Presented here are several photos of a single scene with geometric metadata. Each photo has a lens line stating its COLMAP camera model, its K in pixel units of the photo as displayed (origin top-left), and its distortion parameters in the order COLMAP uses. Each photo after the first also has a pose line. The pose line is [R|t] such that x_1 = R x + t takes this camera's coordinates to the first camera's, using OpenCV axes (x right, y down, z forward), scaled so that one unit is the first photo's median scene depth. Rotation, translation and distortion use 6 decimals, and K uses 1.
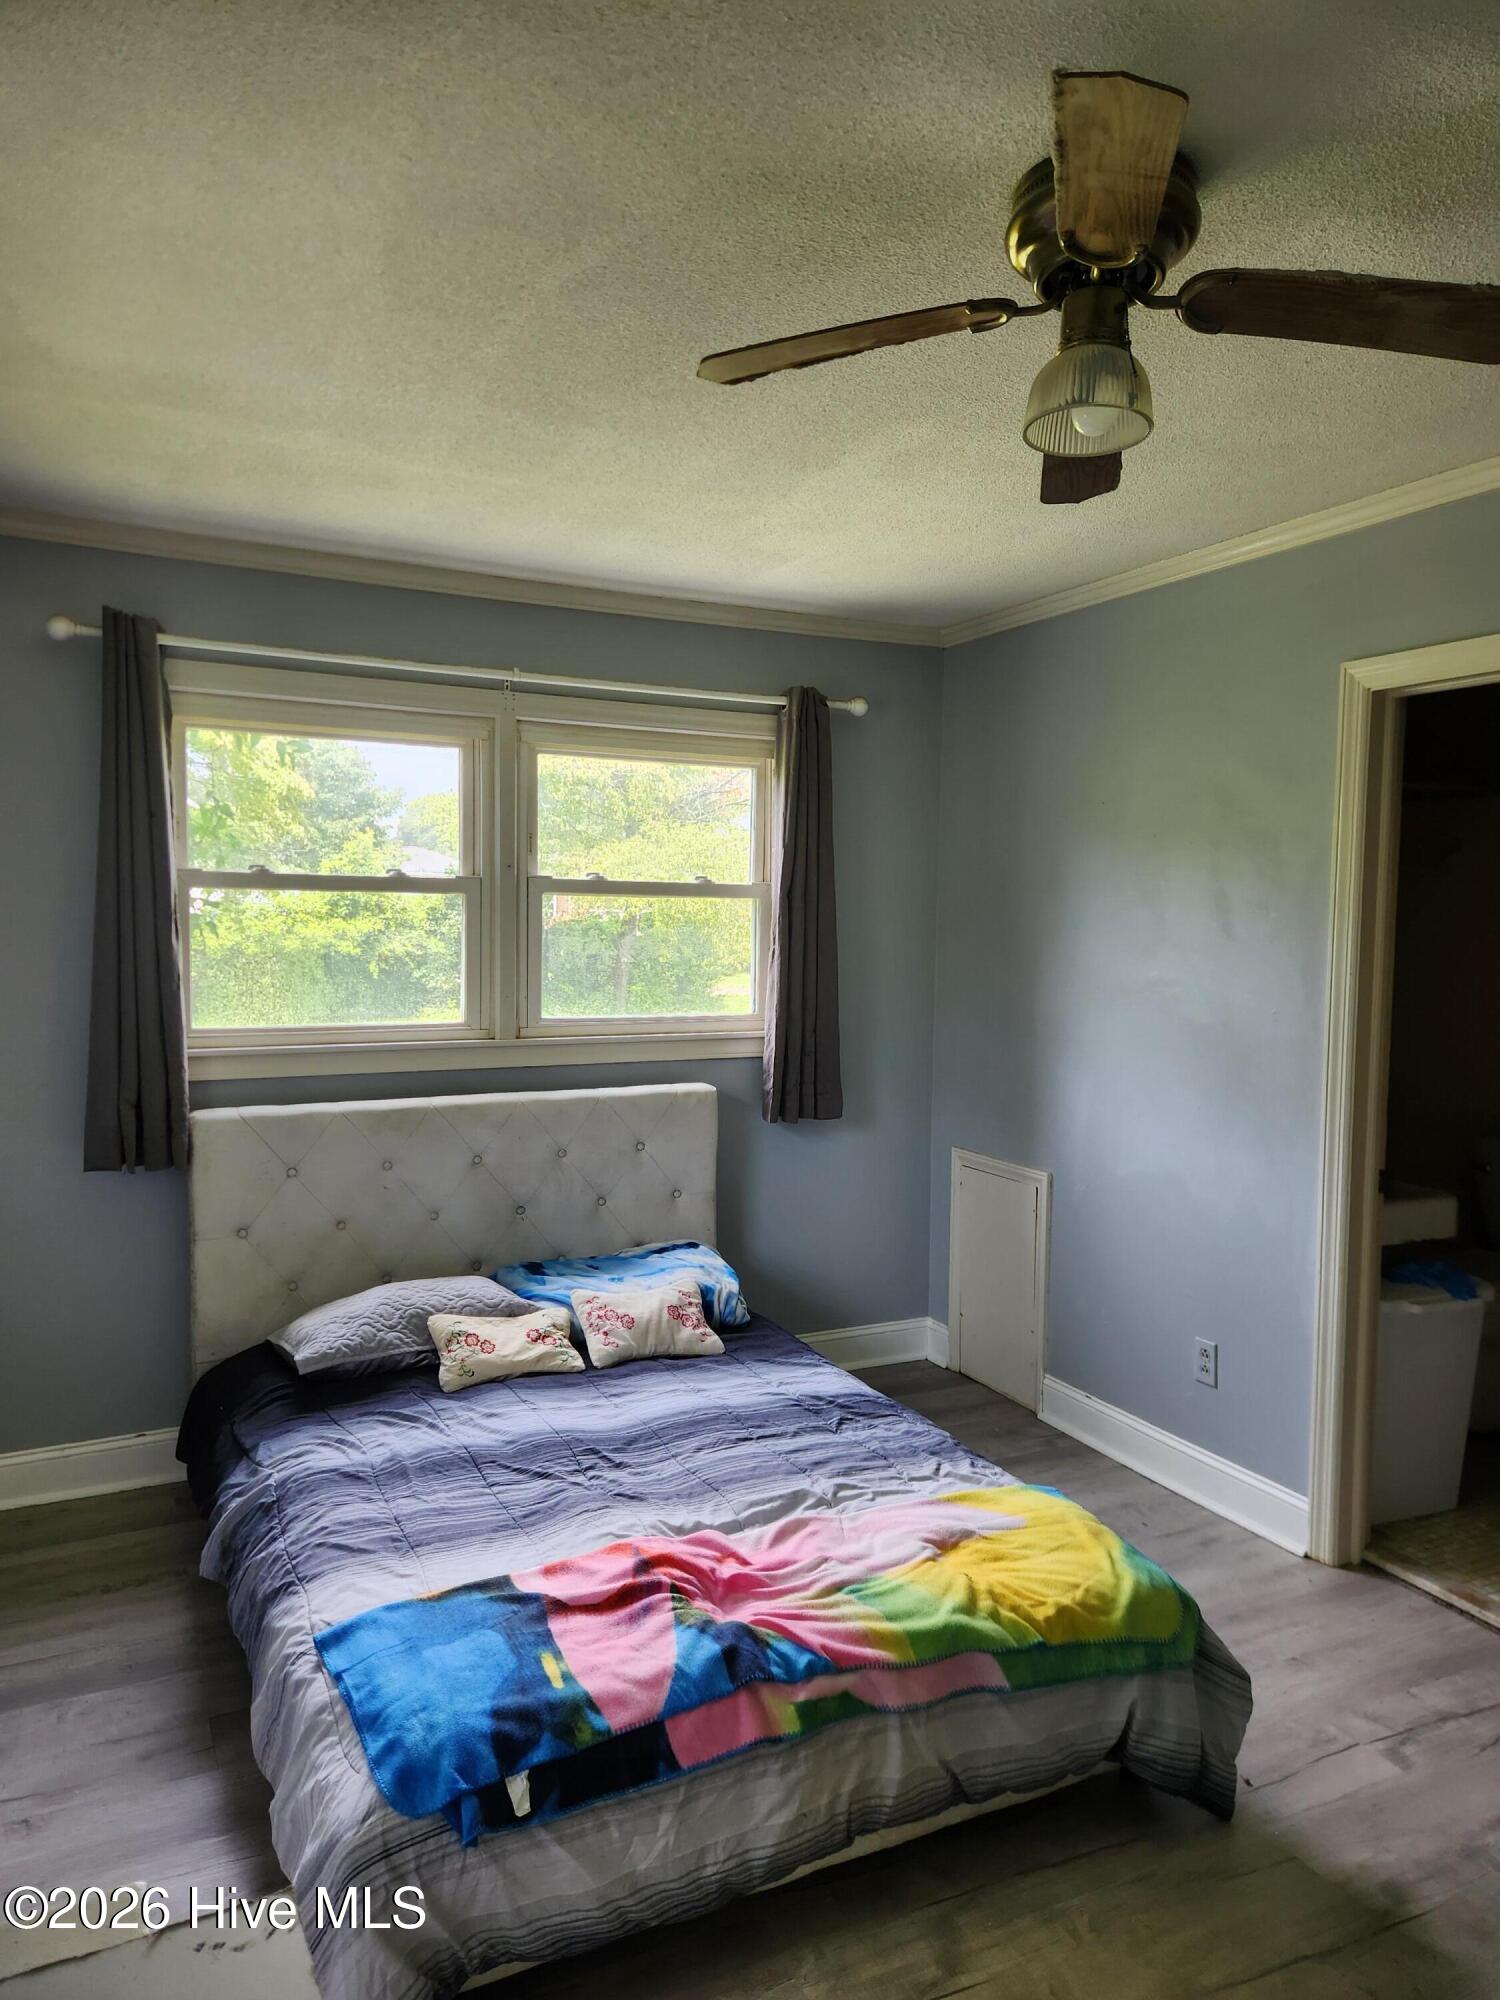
lens RADIAL K [[1354.6, 0, 750.6], [0, 1354.6, 982.8], [0, 0, 1]] dist [0.066183, -0.055886]
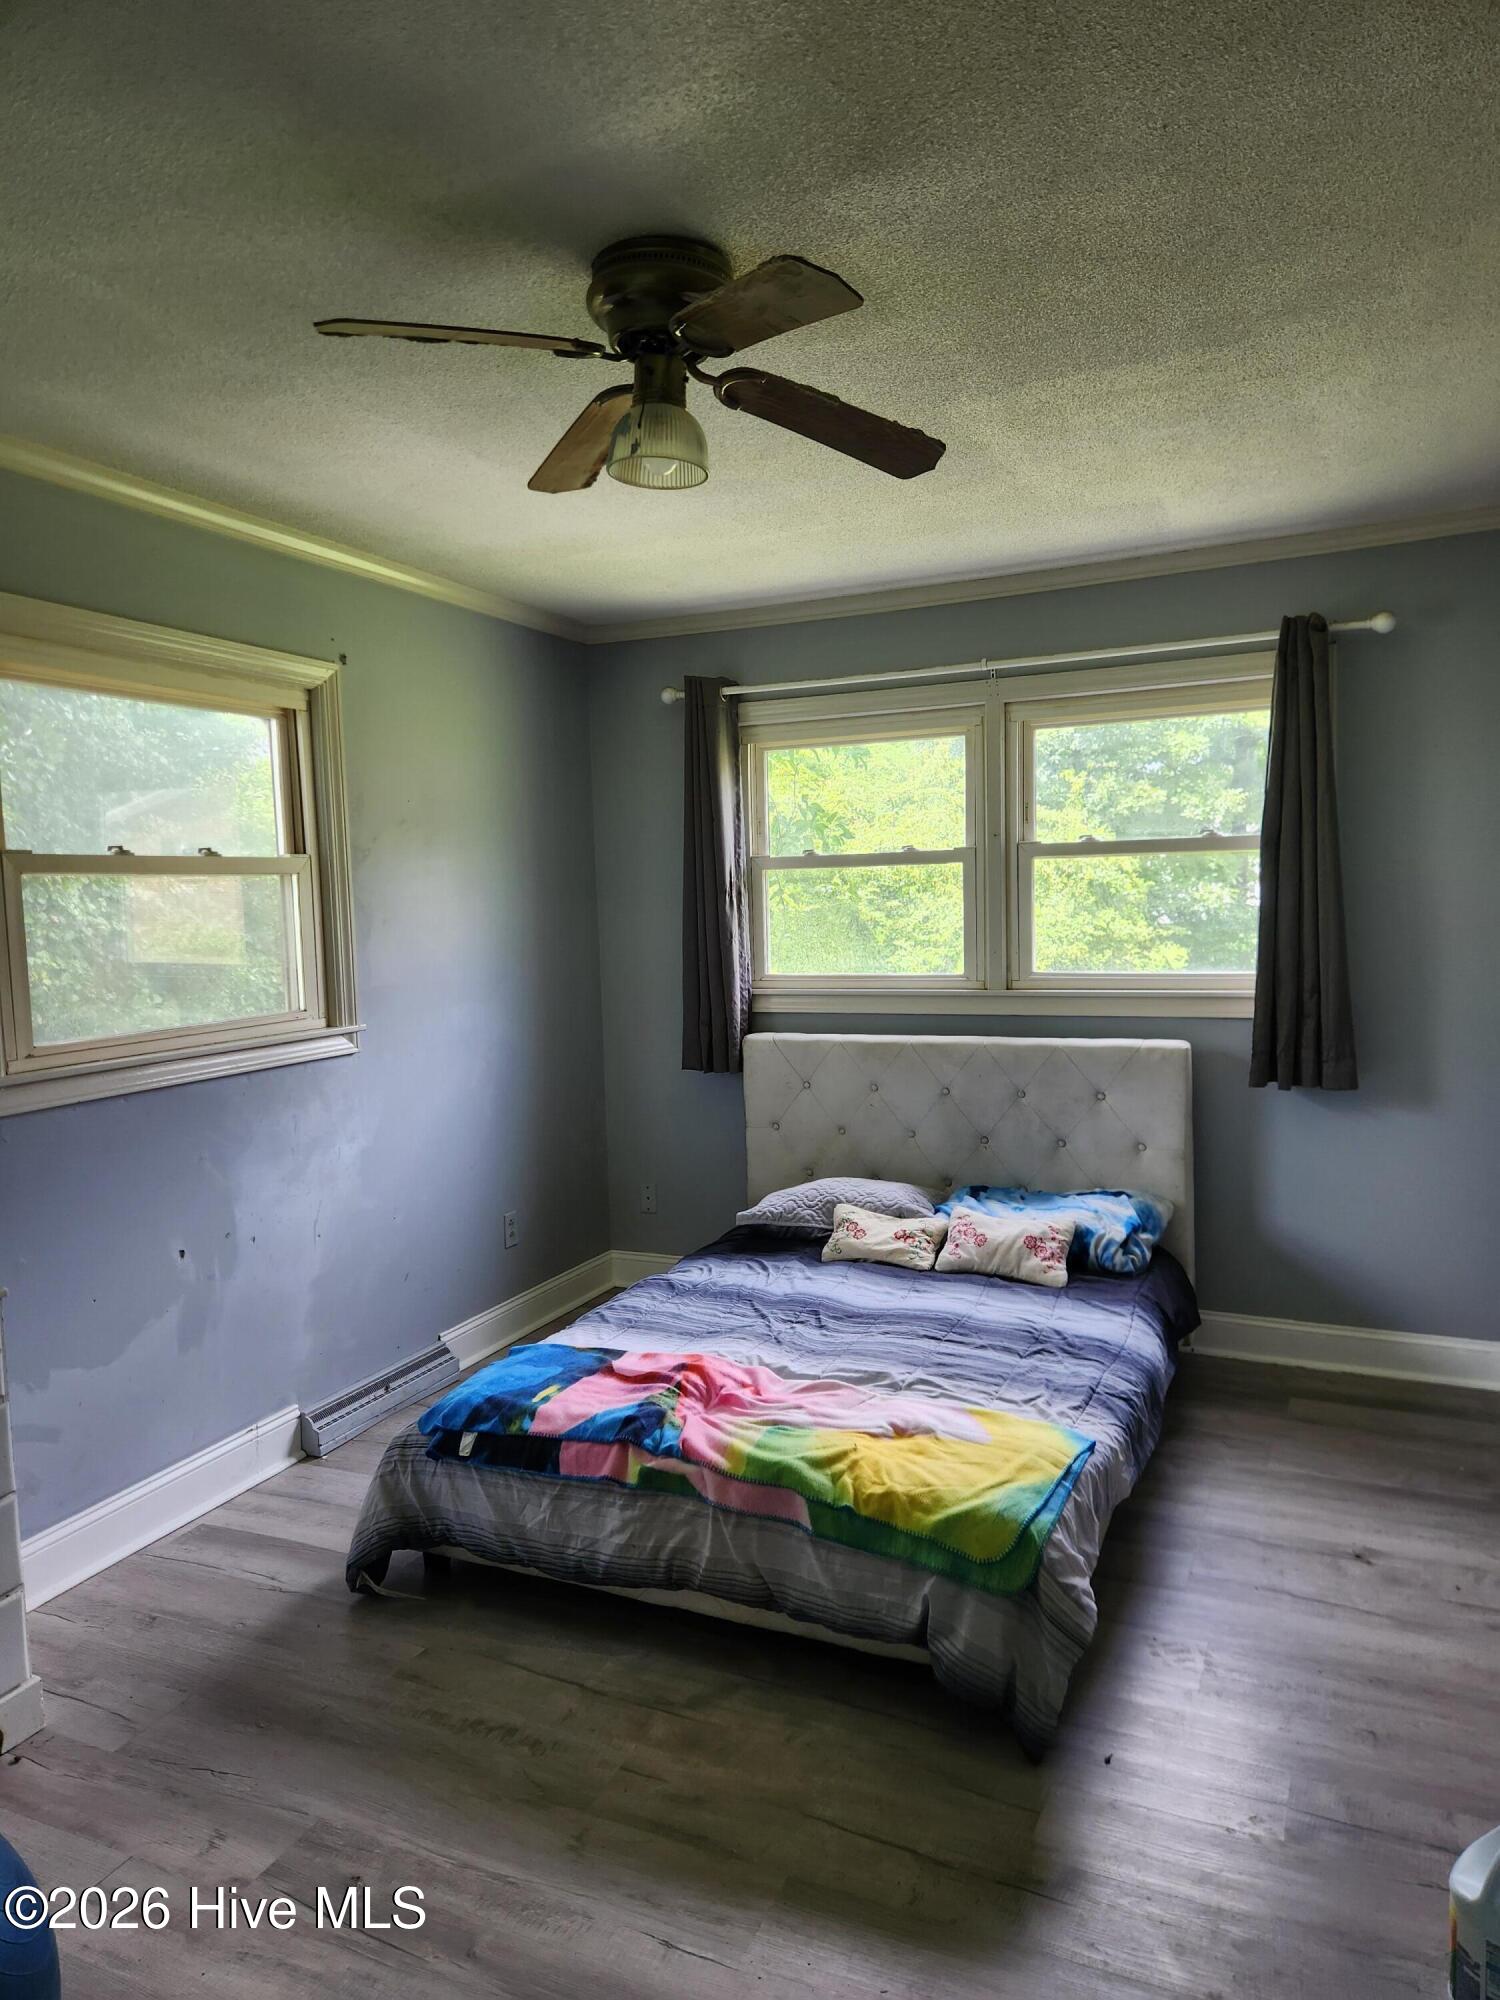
lens RADIAL K [[1372.0, 0, 741.2], [0, 1372.0, 992.6], [0, 0, 1]] dist [0.097237, -0.102658]
pose [[0.621418, 0.025624, -0.783060, 0.773332], [-0.007771, 0.999617, 0.026544, 0.020316], [0.783441, -0.010410, 0.621379, 0.167184]]
